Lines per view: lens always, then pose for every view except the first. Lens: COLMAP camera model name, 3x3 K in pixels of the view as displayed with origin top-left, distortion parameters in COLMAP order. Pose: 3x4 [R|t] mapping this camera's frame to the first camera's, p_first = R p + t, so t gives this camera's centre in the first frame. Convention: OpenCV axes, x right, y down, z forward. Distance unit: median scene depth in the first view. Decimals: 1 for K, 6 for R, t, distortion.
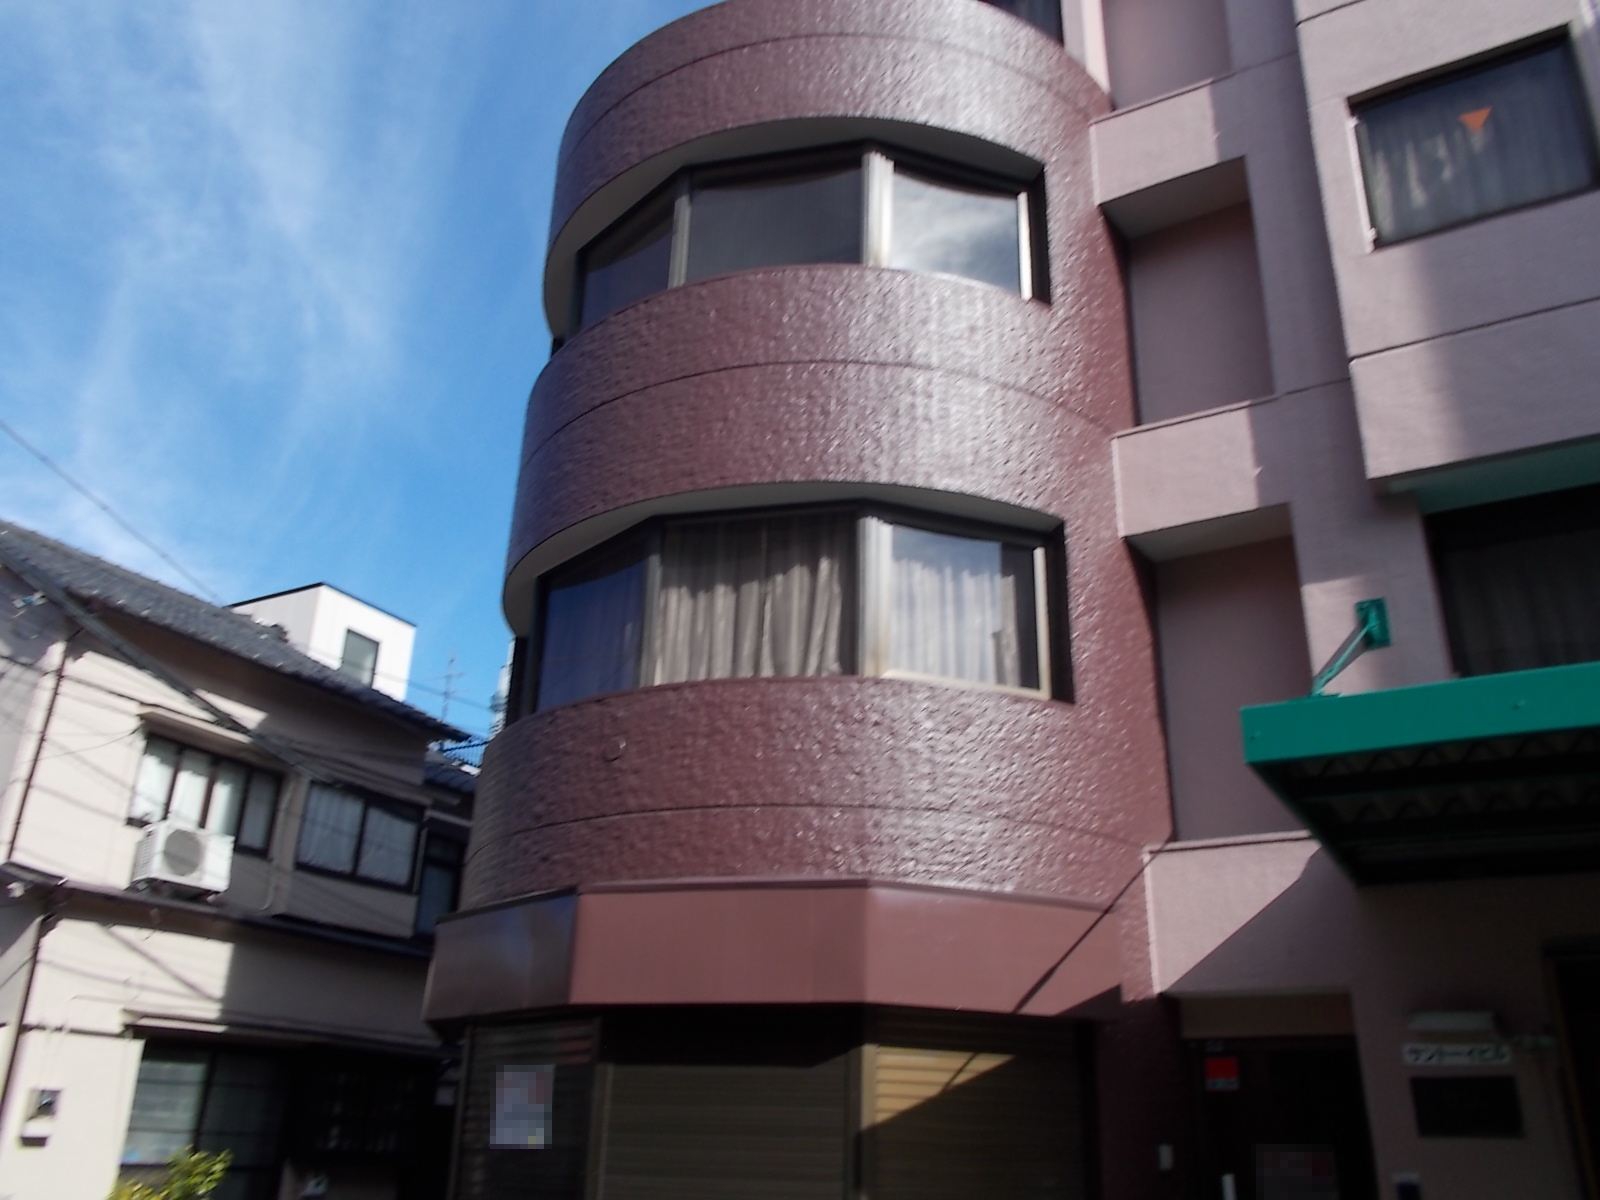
lens RADIAL K [[1288.6, 0, 800.0], [0, 1288.6, 600.0], [0, 0, 1]] dist [0.006591, -0.003104]
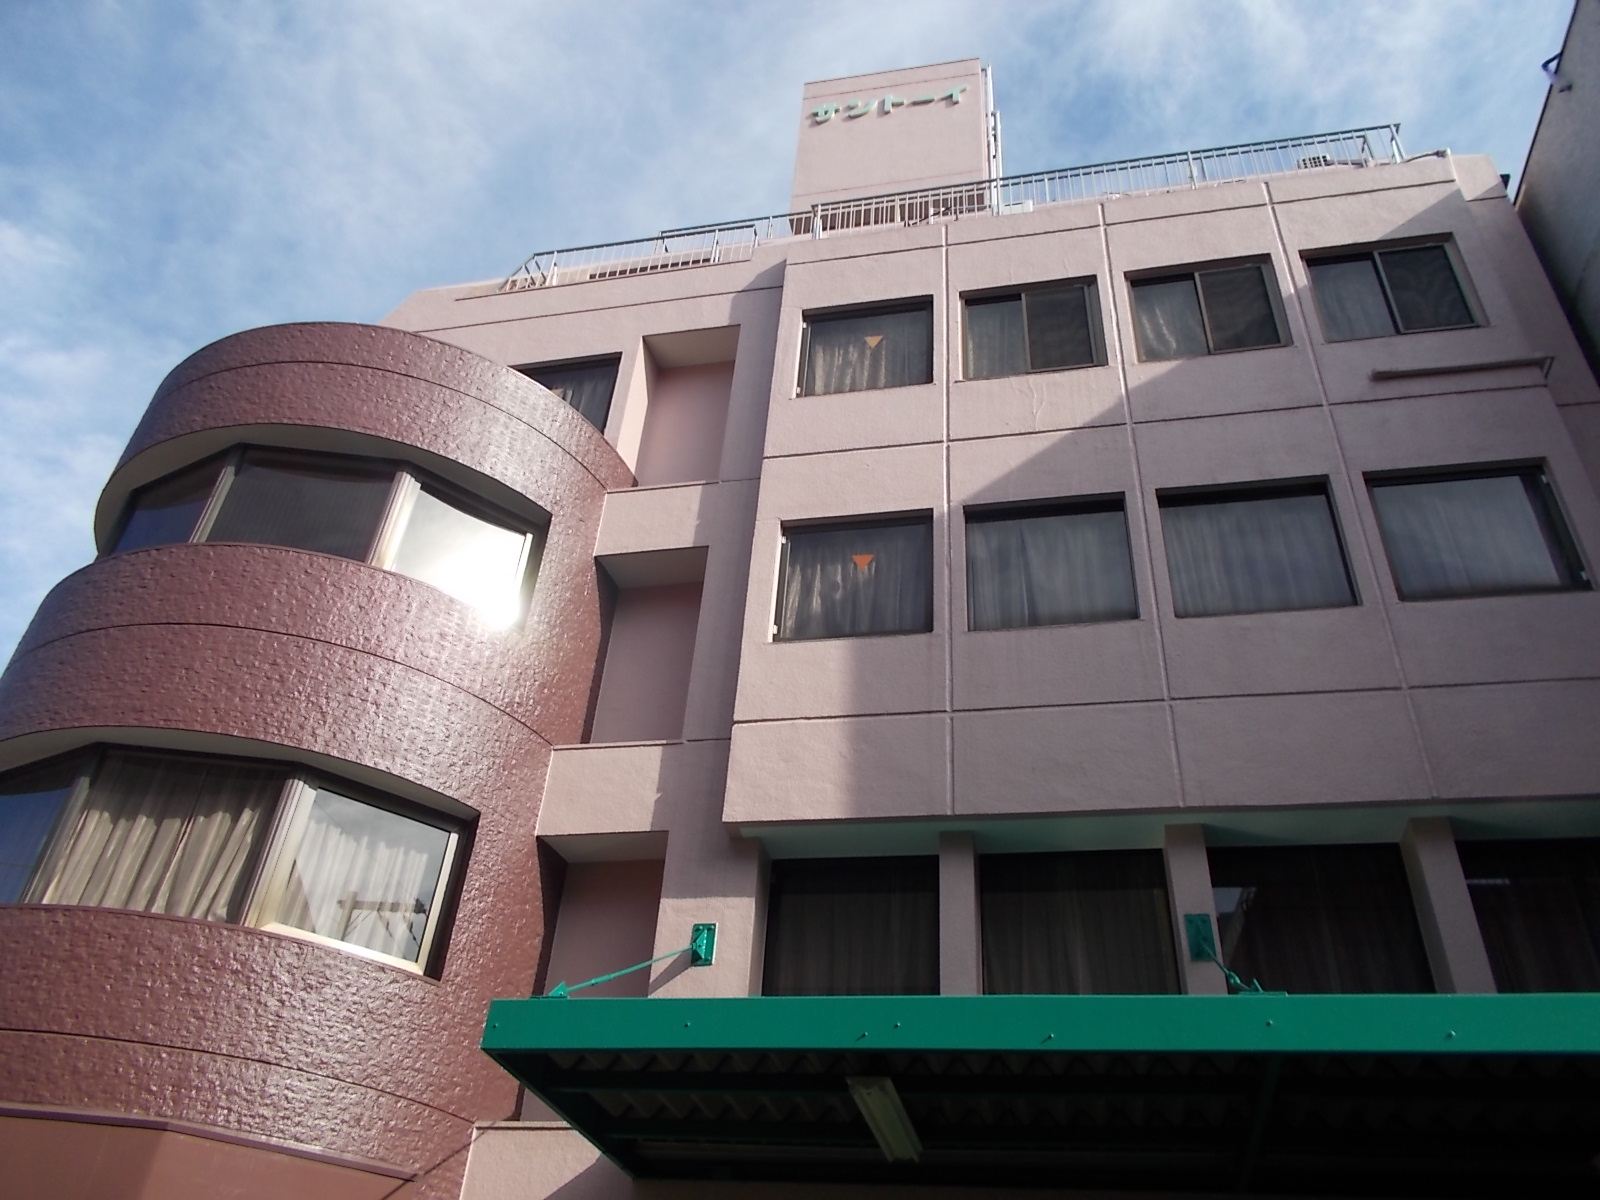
lens RADIAL K [[1201.4, 0, 800.0], [0, 1201.4, 600.0], [0, 0, 1]] dist [0.001118, -0.008046]
pose [[0.948988, 0.213541, 0.231996, 0.194961], [-0.156360, 0.957631, -0.241856, -0.030686], [-0.273812, 0.193244, 0.942170, -0.126509]]
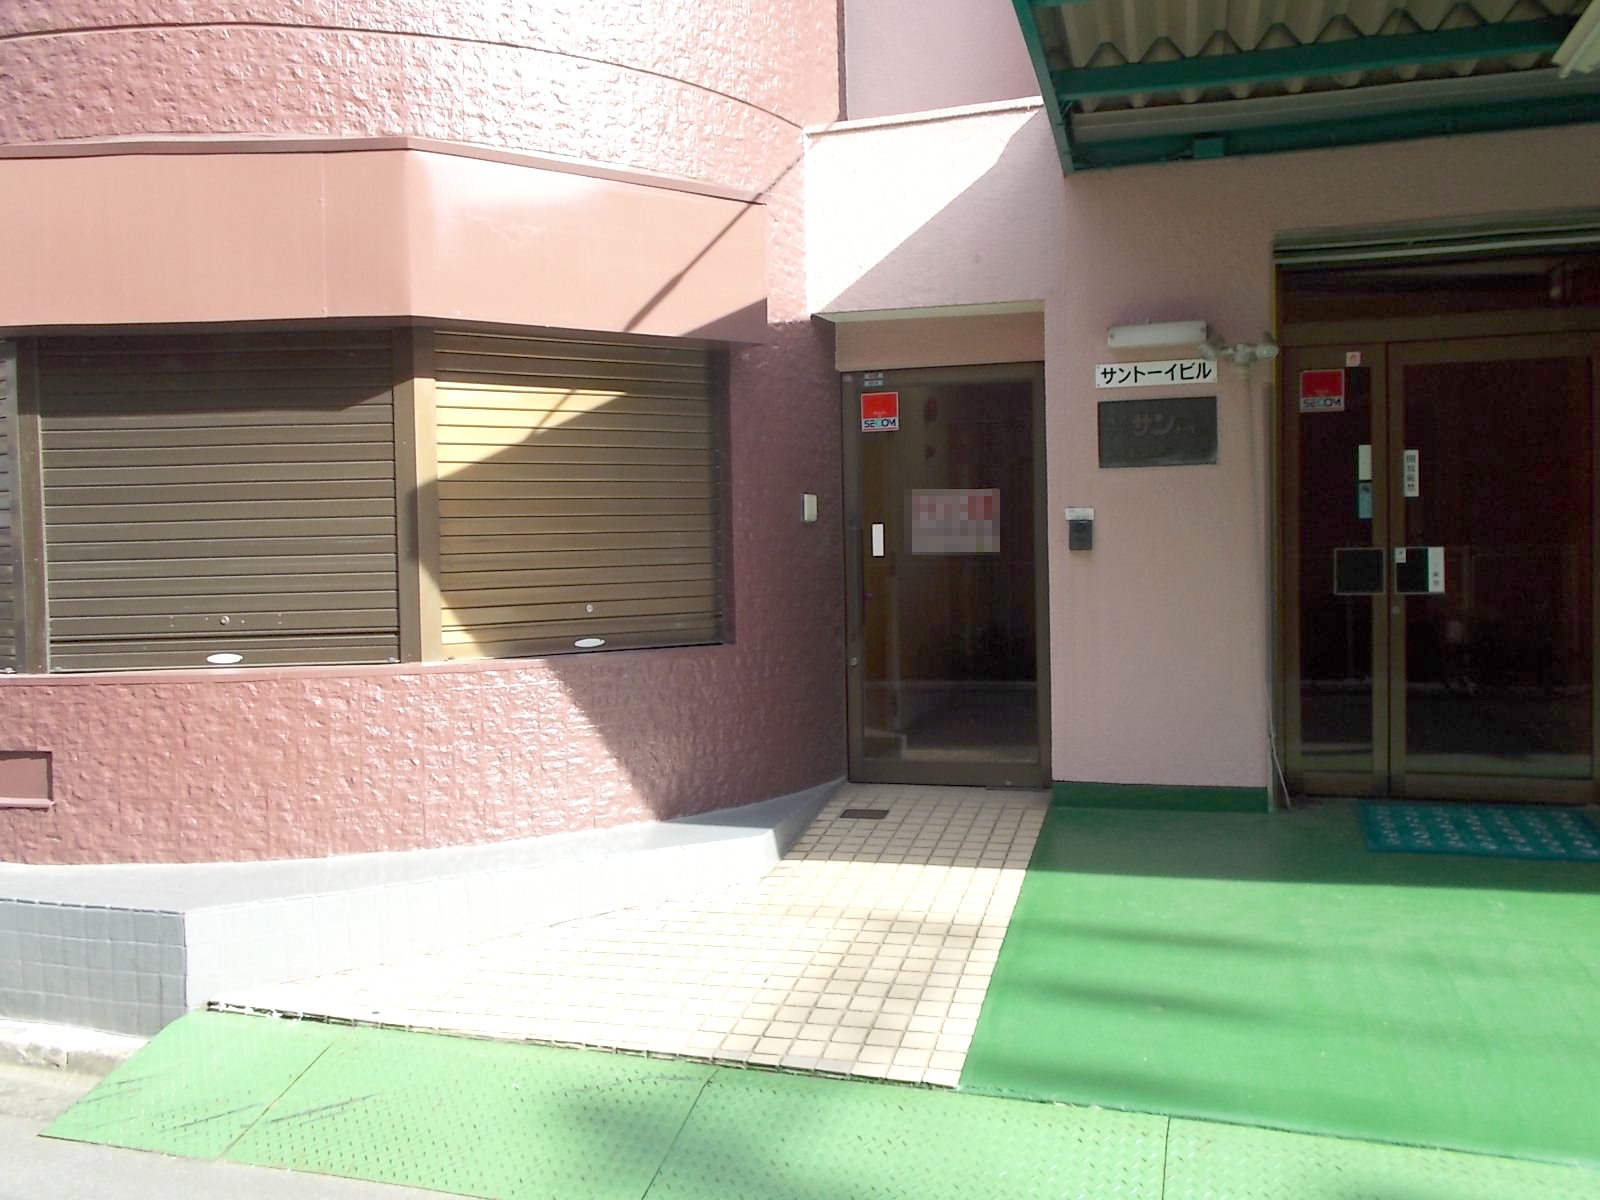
lens RADIAL K [[1288.6, 0, 800.0], [0, 1288.6, 600.0], [0, 0, 1]] dist [0.006591, -0.003104]
pose [[0.966363, -0.060082, 0.250066, 0.059348], [-0.055880, 0.900048, 0.432193, 0.113652], [-0.251039, -0.431629, 0.866416, 0.228557]]
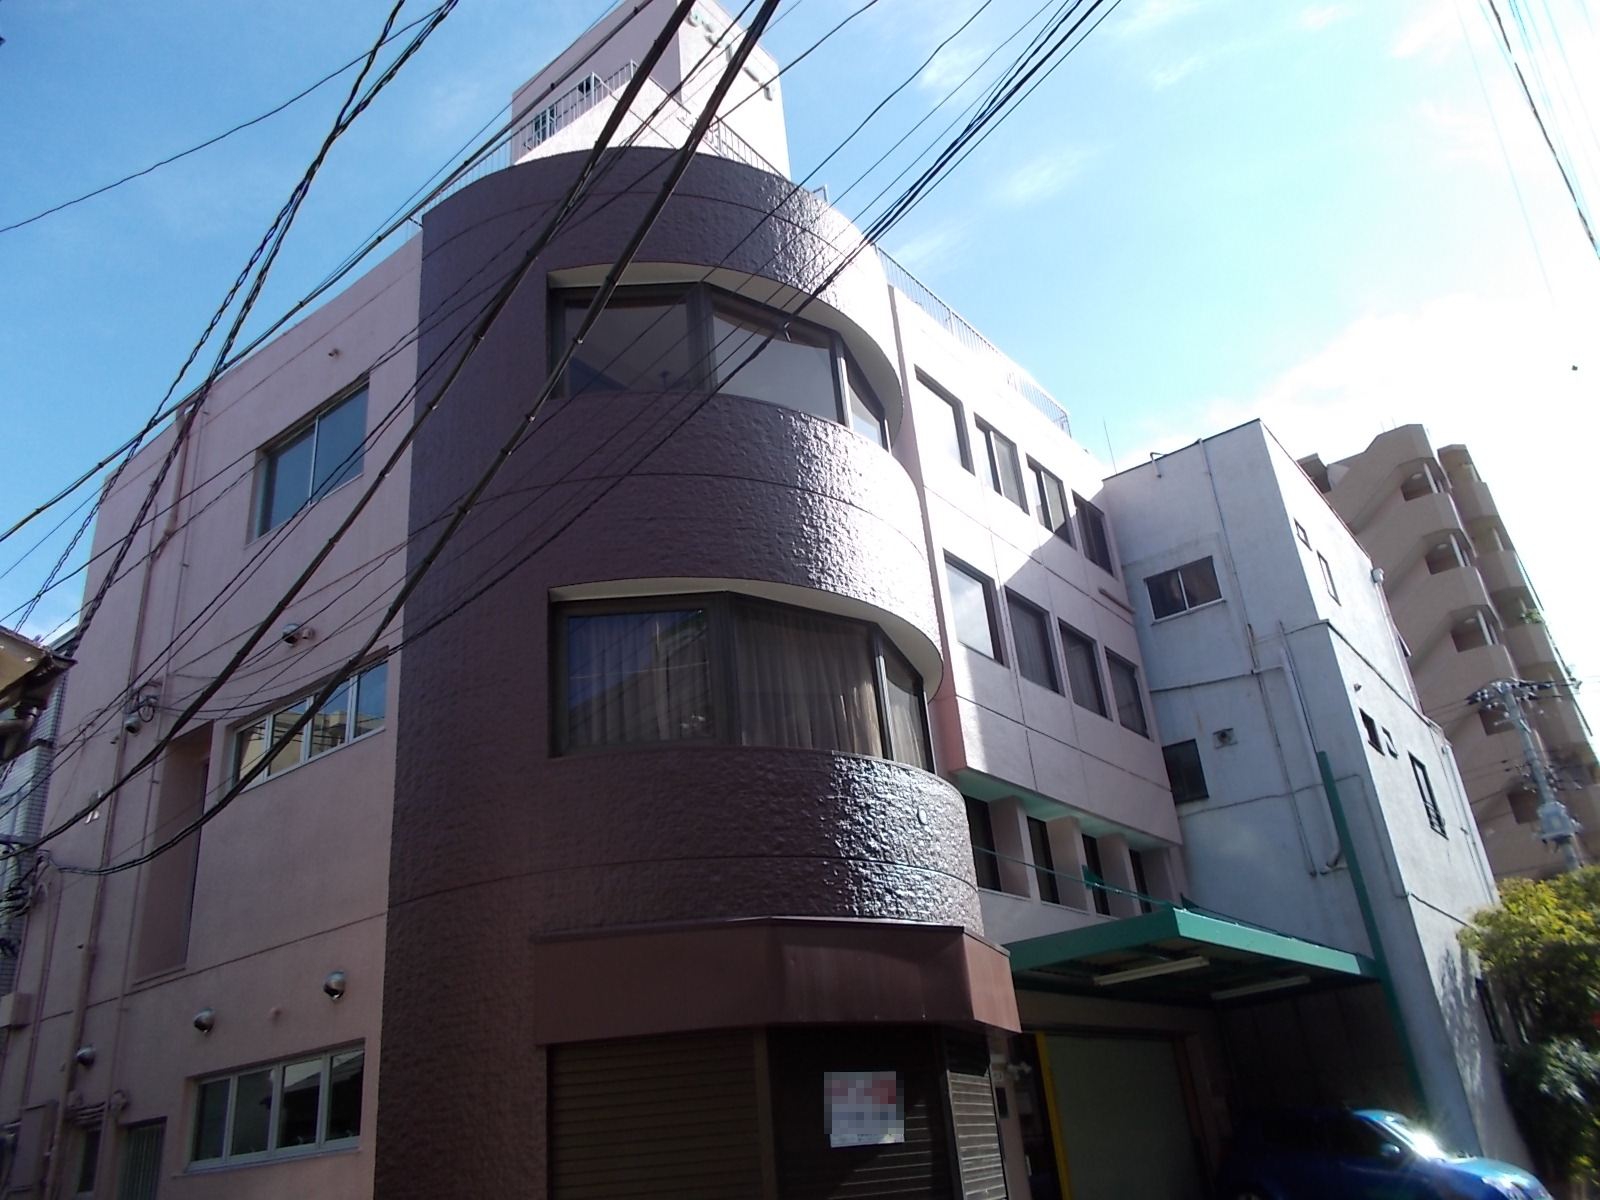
lens RADIAL K [[1224.8, 0, 800.0], [0, 1224.8, 600.0], [0, 0, 1]] dist [-0.001209, -0.002209]
pose [[0.133102, 0.383644, 0.913839, -1.295400], [-0.305189, 0.893105, -0.330488, 0.349870], [-0.942944, -0.234905, 0.235958, 0.864399]]
